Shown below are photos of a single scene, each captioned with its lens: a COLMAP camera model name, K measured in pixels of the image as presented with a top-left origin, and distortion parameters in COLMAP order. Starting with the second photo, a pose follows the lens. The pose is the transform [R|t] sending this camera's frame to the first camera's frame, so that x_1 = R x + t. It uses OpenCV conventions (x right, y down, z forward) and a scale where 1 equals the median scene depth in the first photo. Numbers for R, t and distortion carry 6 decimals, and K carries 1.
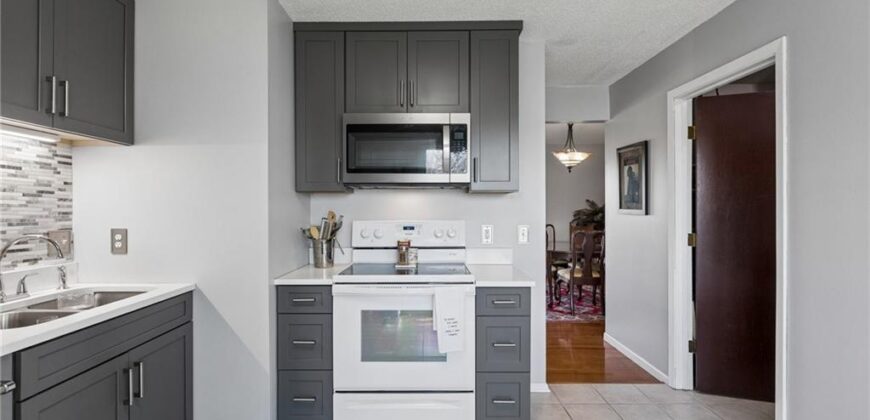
lens RADIAL K [[418.8, 0, 430.1], [0, 418.8, 208.8], [0, 0, 1]] dist [-0.003066, -0.000125]
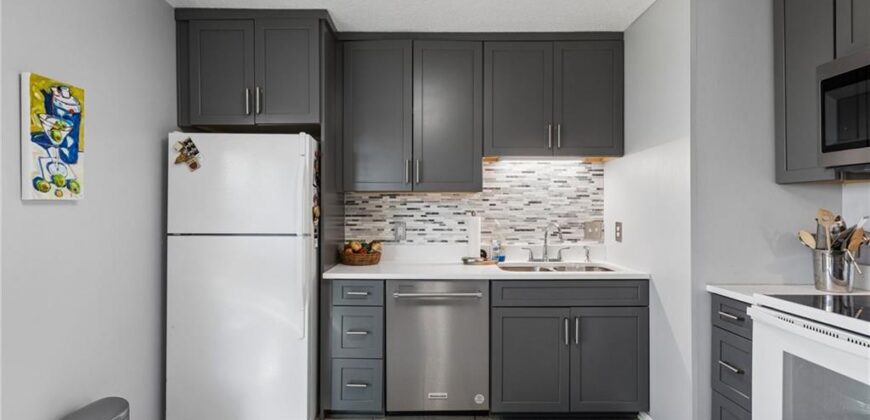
lens RADIAL K [[418.8, 0, 430.1], [0, 418.8, 208.8], [0, 0, 1]] dist [-0.003066, -0.000125]
pose [[-0.008246, 0.000783, -0.999966, 0.564339], [-0.000232, 1.000000, 0.000785, 0.005689], [0.999966, 0.000238, -0.008245, 0.439087]]
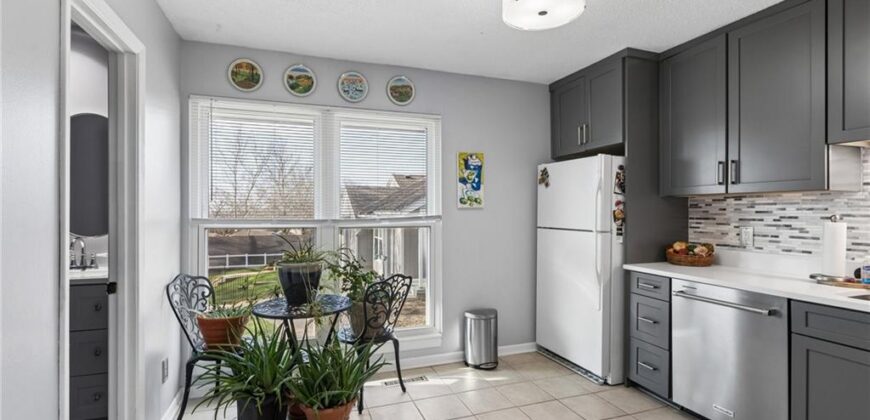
lens RADIAL K [[396.1, 0, 430.7], [0, 396.1, 209.8], [0, 0, 1]] dist [0.000127, 0.000241]
pose [[-0.945219, 0.000013, -0.326437, 0.467933], [0.001162, 0.999994, -0.003323, 0.003286], [0.326434, -0.003520, -0.945213, 1.171330]]
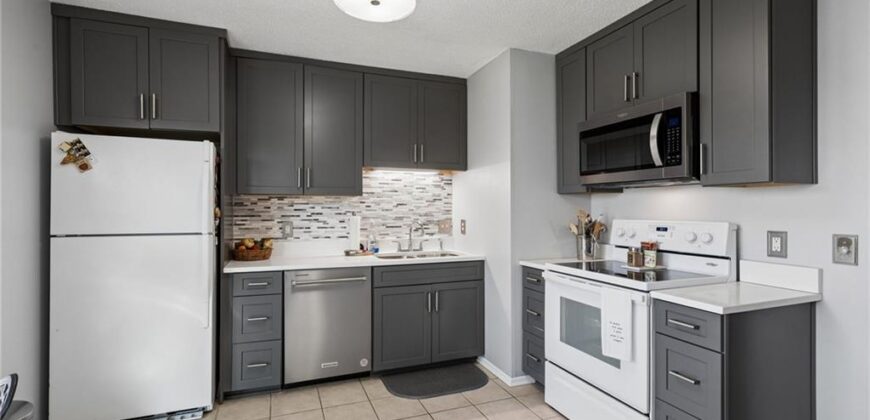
lens RADIAL K [[396.1, 0, 430.7], [0, 396.1, 209.8], [0, 0, 1]] dist [0.000127, 0.000241]
pose [[0.353649, 0.001917, -0.935376, 0.760513], [-0.000654, 0.999998, 0.001802, 0.004026], [0.935378, -0.000026, 0.353650, 0.300878]]
